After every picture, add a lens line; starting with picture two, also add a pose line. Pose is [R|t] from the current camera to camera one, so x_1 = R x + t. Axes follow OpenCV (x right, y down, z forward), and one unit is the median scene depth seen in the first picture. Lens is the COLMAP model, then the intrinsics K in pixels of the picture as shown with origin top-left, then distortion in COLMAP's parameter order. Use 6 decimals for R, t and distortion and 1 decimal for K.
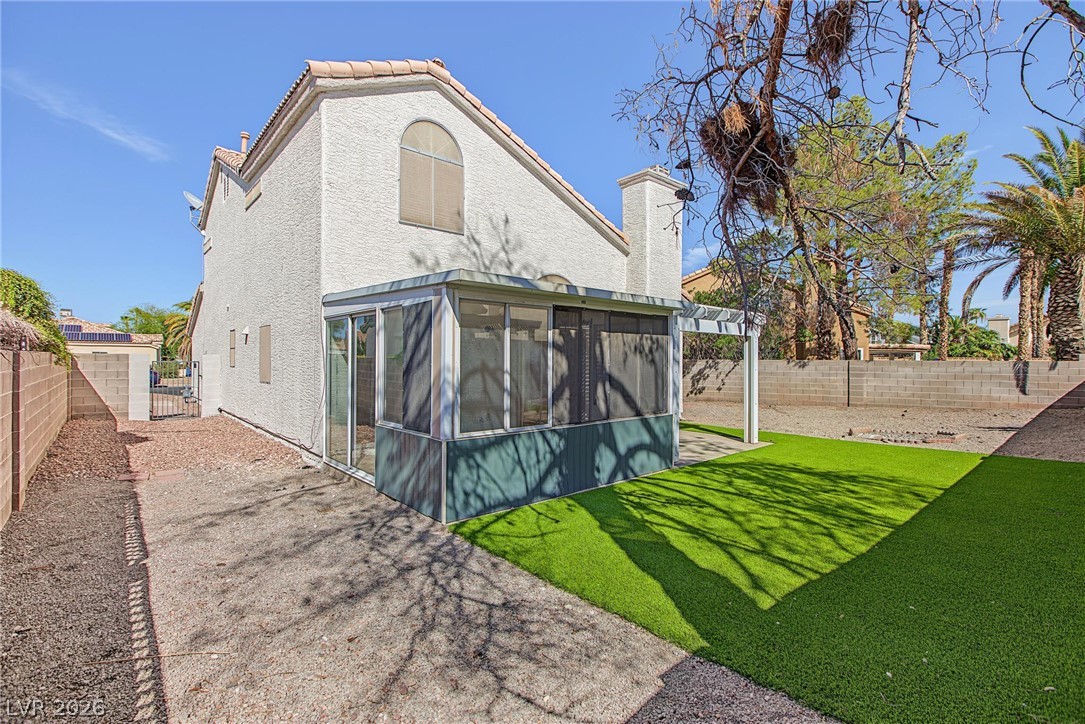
lens RADIAL K [[487.9, 0, 542.5], [0, 487.9, 362.0], [0, 0, 1]] dist [-0.001112, 0.000254]
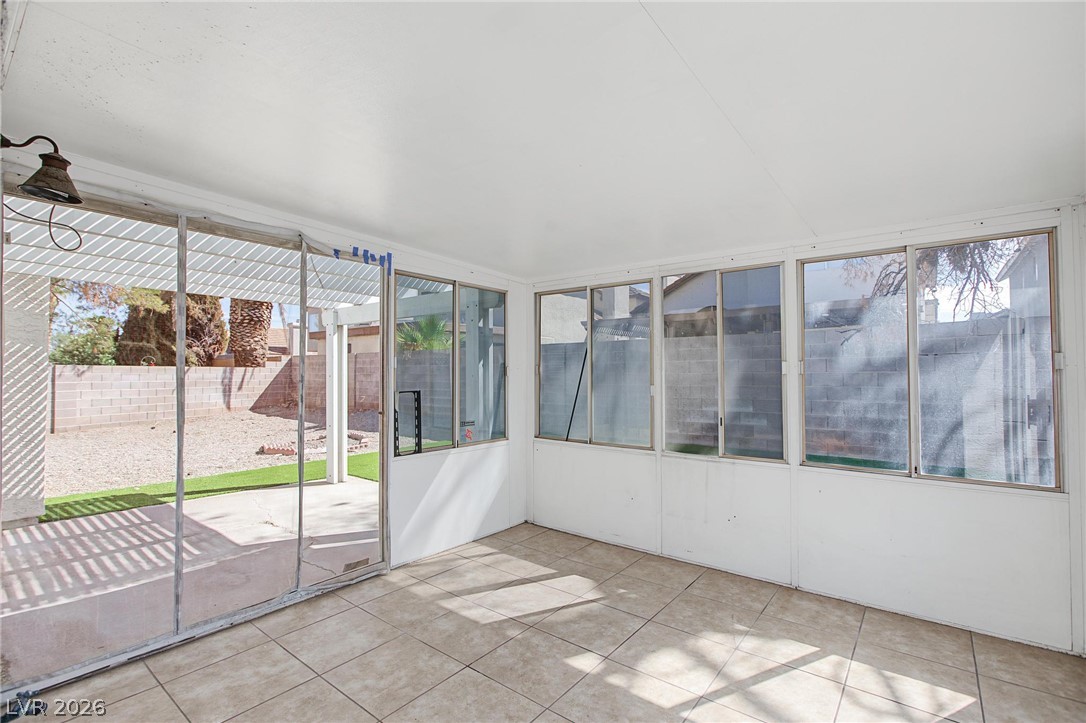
lens RADIAL K [[490.7, 0, 543.0], [0, 490.7, 361.5], [0, 0, 1]] dist [0.000598, -0.000324]
pose [[-0.183870, 0.017918, 0.982787, -0.189900], [0.001543, 0.999838, -0.017941, 0.005464], [-0.982949, -0.001782, -0.183868, 0.523783]]
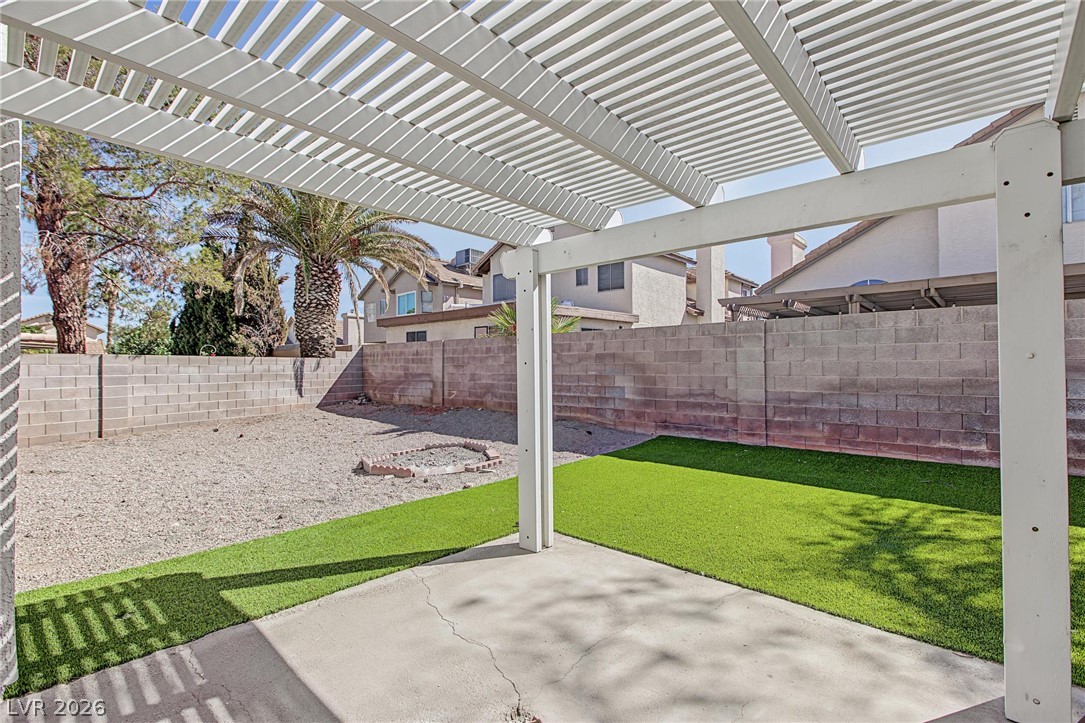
lens RADIAL K [[487.9, 0, 542.5], [0, 487.9, 361.5], [0, 0, 1]] dist [-0.001112, 0.000254]
pose [[-0.117054, 0.004286, 0.993116, 0.022172], [0.004369, 0.999983, -0.003801, 0.010206], [-0.993116, 0.003894, -0.117071, 0.647424]]
